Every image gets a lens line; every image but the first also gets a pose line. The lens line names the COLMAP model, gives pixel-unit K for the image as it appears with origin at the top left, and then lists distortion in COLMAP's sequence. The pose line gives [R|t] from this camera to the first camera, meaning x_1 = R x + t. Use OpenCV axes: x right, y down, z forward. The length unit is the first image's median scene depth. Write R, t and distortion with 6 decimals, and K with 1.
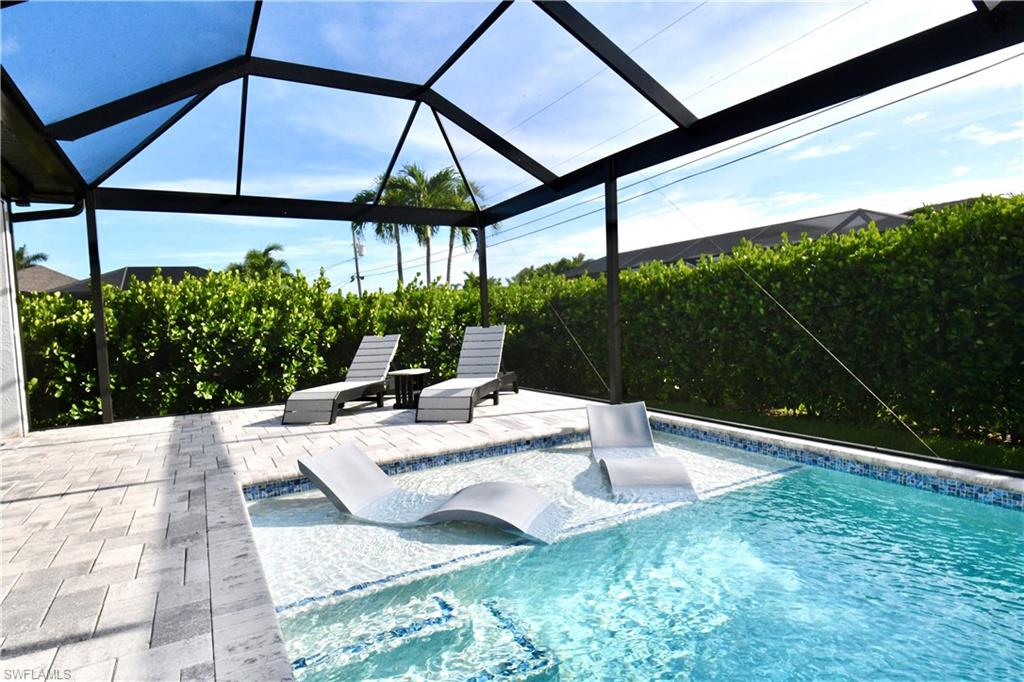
lens RADIAL K [[559.4, 0, 514.8], [0, 559.4, 349.9], [0, 0, 1]] dist [-0.008439, -0.004330]
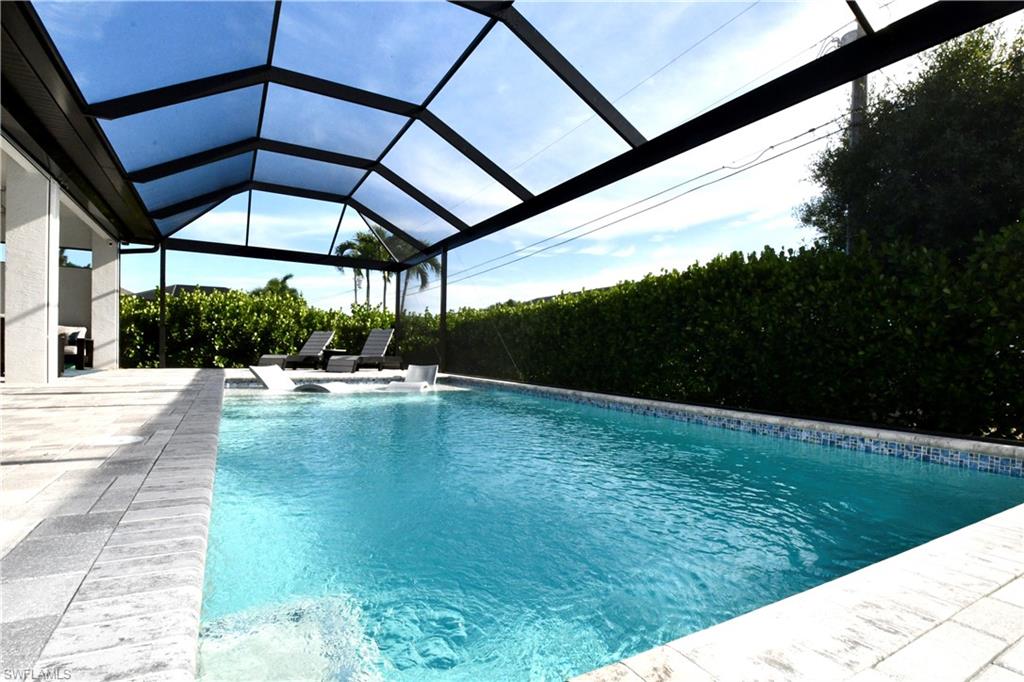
lens RADIAL K [[505.6, 0, 518.0], [0, 505.6, 357.0], [0, 0, 1]] dist [-0.011237, -0.004514]
pose [[0.998186, 0.059746, 0.007415, 0.304023], [-0.059291, 0.996929, -0.051159, 0.084768], [-0.010449, 0.050626, 0.998663, -0.480712]]
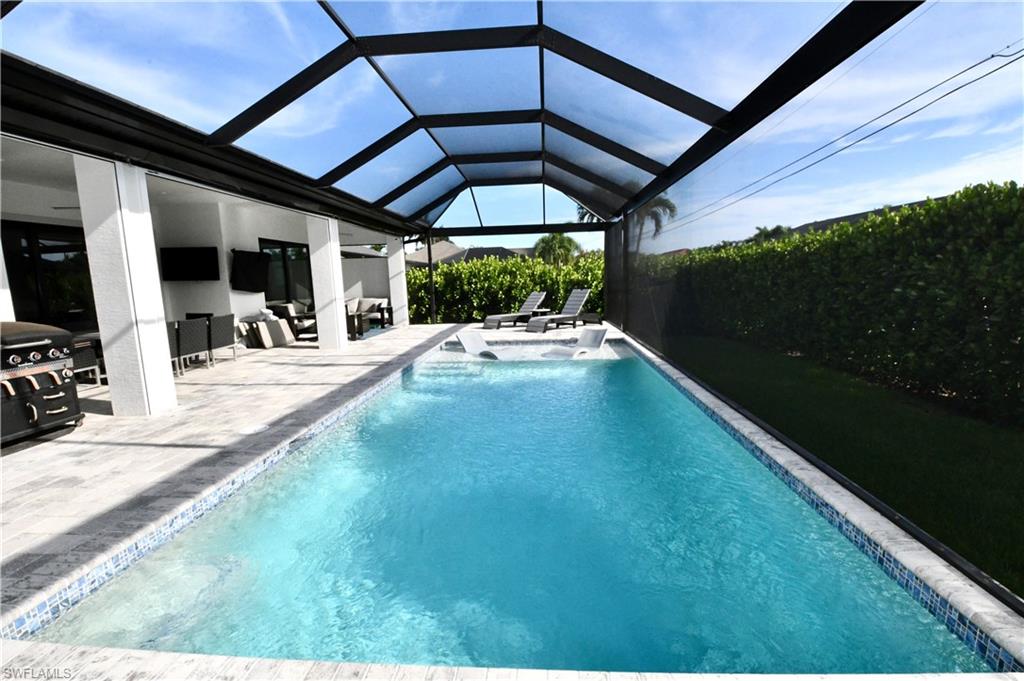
lens RADIAL K [[474.9, 0, 521.4], [0, 474.9, 355.2], [0, 0, 1]] dist [-0.010598, -0.009189]
pose [[0.835171, 0.108304, -0.539221, 0.588817], [-0.039109, 0.989632, 0.138197, -0.032145], [0.548598, -0.094330, 0.830748, -0.437132]]
